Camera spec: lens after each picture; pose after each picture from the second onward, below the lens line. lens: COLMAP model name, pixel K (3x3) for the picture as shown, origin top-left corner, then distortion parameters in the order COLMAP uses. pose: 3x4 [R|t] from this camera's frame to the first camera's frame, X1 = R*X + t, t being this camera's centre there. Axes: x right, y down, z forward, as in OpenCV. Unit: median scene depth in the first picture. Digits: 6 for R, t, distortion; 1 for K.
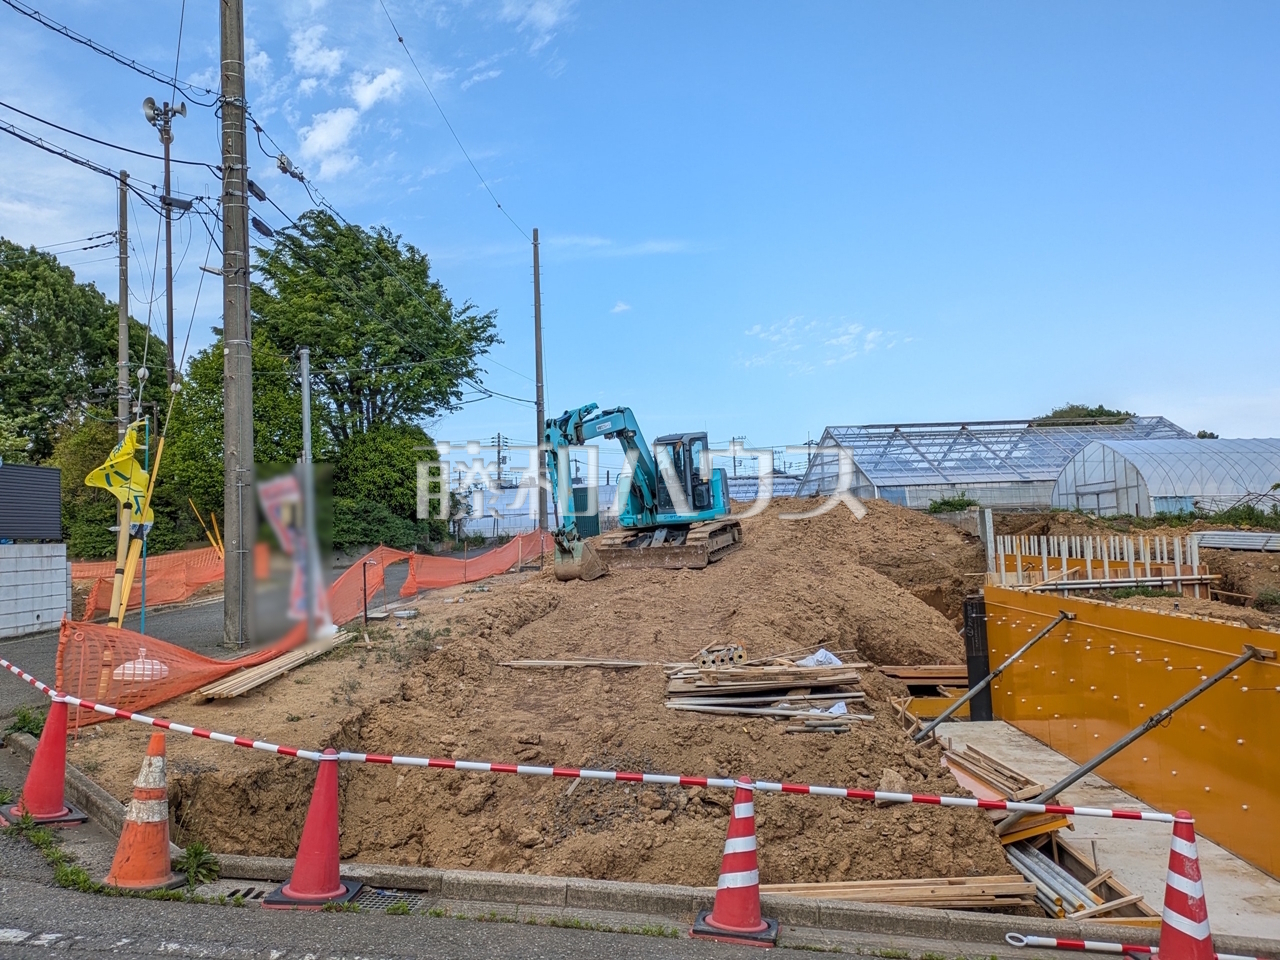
lens RADIAL K [[960.8, 0, 638.2], [0, 960.8, 474.2], [0, 0, 1]] dist [0.047313, -0.005574]
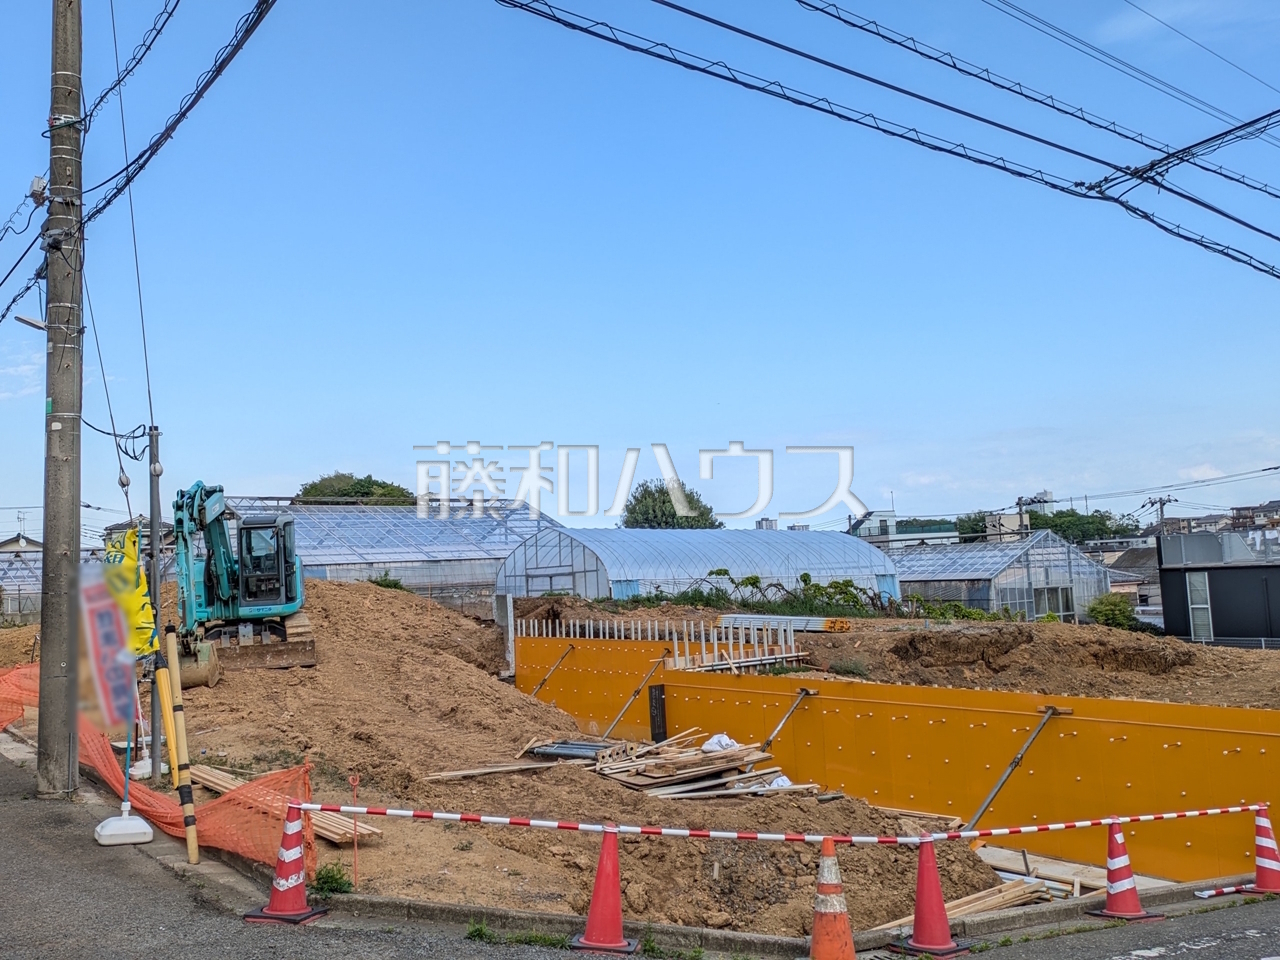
lens RADIAL K [[1073.3, 0, 525.9], [0, 1073.3, 477.3], [0, 0, 1]] dist [0.057923, -0.037818]
pose [[0.832924, 0.048133, 0.551290, -0.324337], [-0.014810, 0.997792, -0.064742, -0.018317], [-0.553189, 0.045760, 0.831798, 0.012263]]
